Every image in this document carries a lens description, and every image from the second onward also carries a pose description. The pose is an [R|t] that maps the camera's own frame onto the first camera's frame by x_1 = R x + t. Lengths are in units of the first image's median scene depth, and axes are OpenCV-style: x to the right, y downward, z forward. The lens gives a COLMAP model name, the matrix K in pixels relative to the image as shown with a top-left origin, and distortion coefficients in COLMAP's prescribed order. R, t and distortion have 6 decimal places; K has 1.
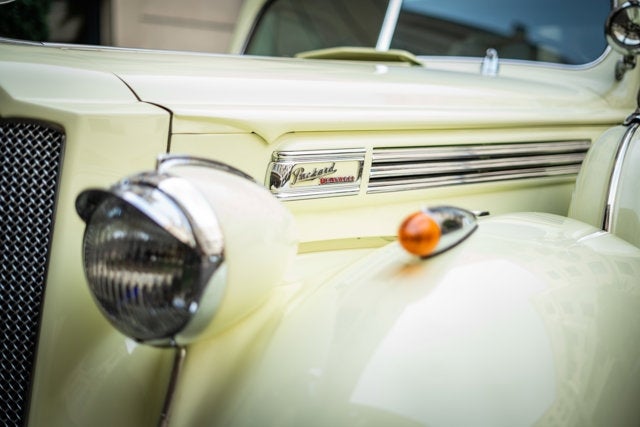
lens RADIAL K [[931.6, 0, 320.0], [0, 931.6, 213.5], [0, 0, 1]] dist [-0.010044, -0.032278]
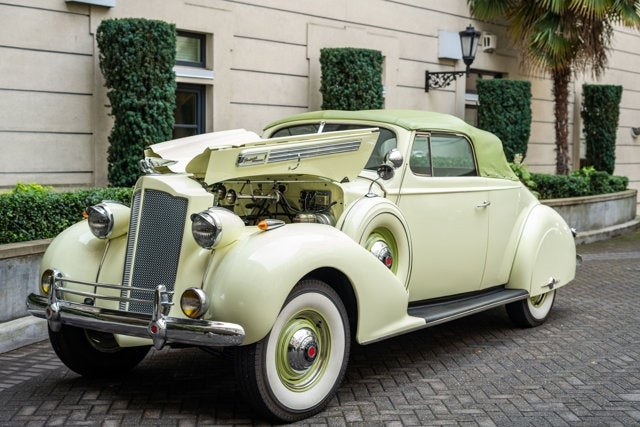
lens RADIAL K [[931.6, 0, 320.0], [0, 931.6, 213.5], [0, 0, 1]] dist [-0.010044, -0.032278]
pose [[0.994007, 0.015504, -0.108209, 0.835096], [-0.019117, 0.999291, -0.032426, 0.104836], [0.107630, 0.034300, 0.993599, -3.358164]]
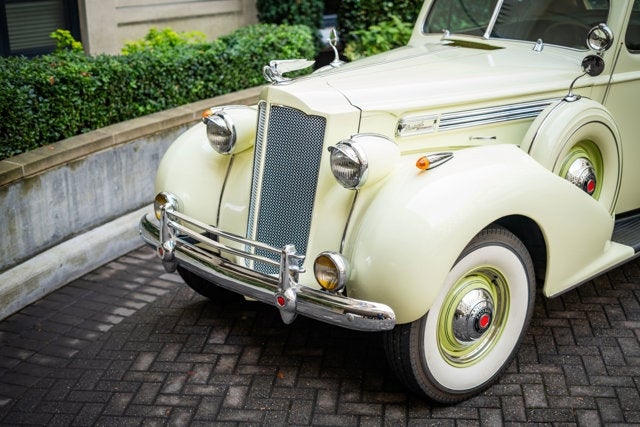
lens RADIAL K [[931.6, 0, 320.0], [0, 931.6, 213.5], [0, 0, 1]] dist [-0.010044, -0.032278]
pose [[0.956503, 0.074157, -0.282140, 0.687046], [-0.010109, 0.974996, 0.221994, -0.527290], [0.291547, -0.209486, 0.933336, -2.232328]]
